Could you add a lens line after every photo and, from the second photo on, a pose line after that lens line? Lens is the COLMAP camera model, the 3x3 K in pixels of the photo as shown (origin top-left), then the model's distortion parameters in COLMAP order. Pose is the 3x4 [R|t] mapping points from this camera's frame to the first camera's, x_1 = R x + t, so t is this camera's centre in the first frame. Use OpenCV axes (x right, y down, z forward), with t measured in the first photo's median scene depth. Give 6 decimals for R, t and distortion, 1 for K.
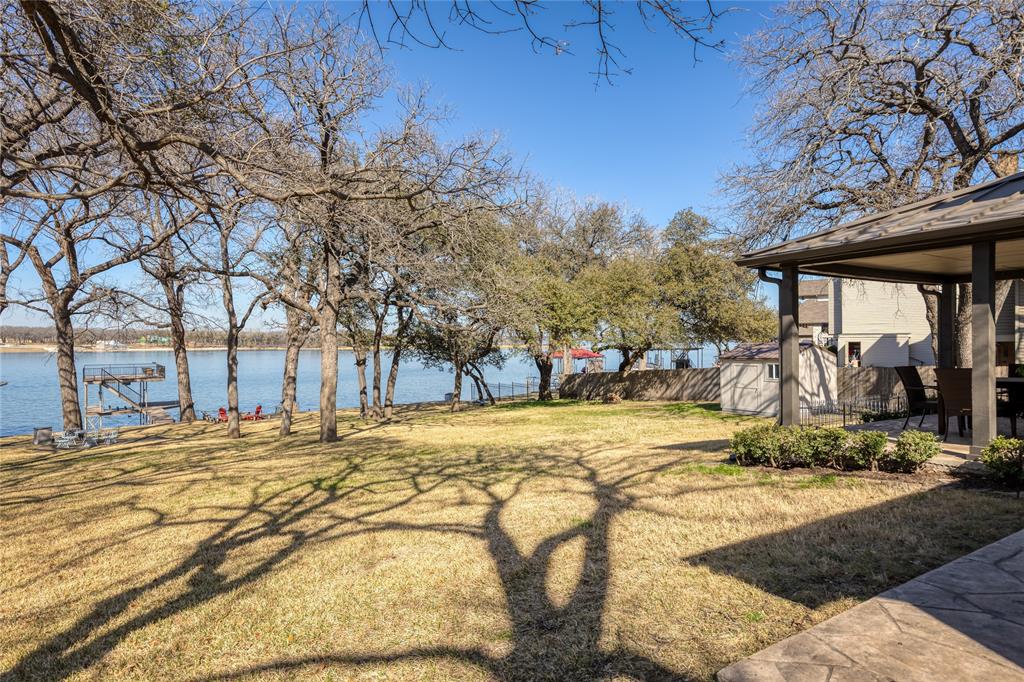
lens RADIAL K [[573.0, 0, 515.7], [0, 573.0, 342.0], [0, 0, 1]] dist [0.006826, 0.000536]
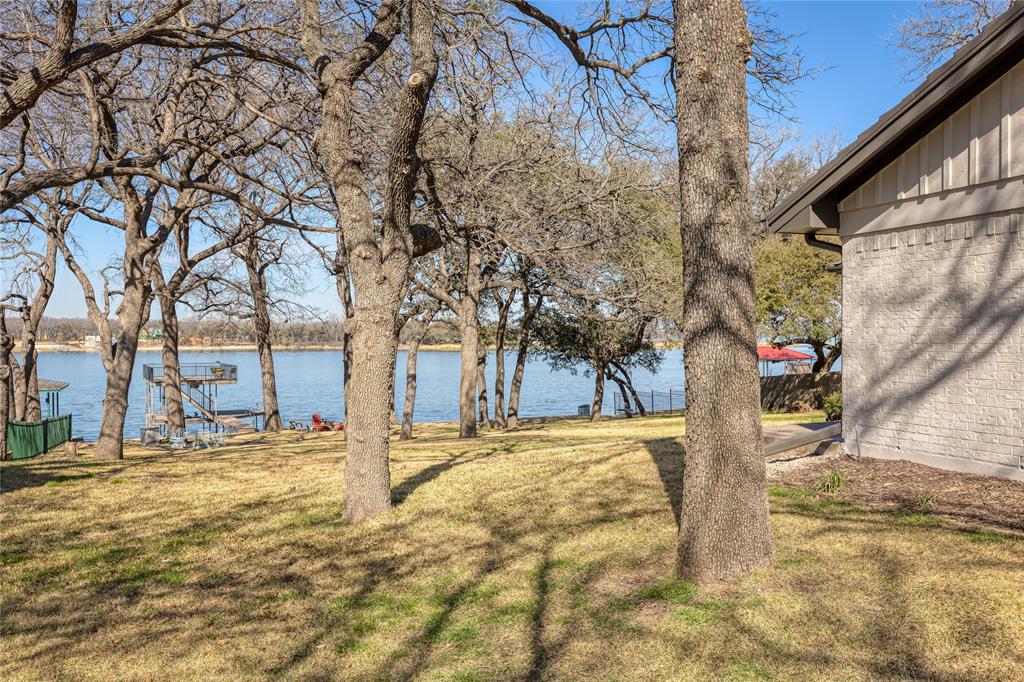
lens RADIAL K [[946.8, 0, 515.2], [0, 946.8, 340.4], [0, 0, 1]] dist [-0.119211, -0.000911]
pose [[0.984650, -0.001177, -0.174536, 0.012196], [0.001676, 0.999995, 0.002712, 0.003345], [0.174532, -0.002963, 0.984647, -0.292305]]
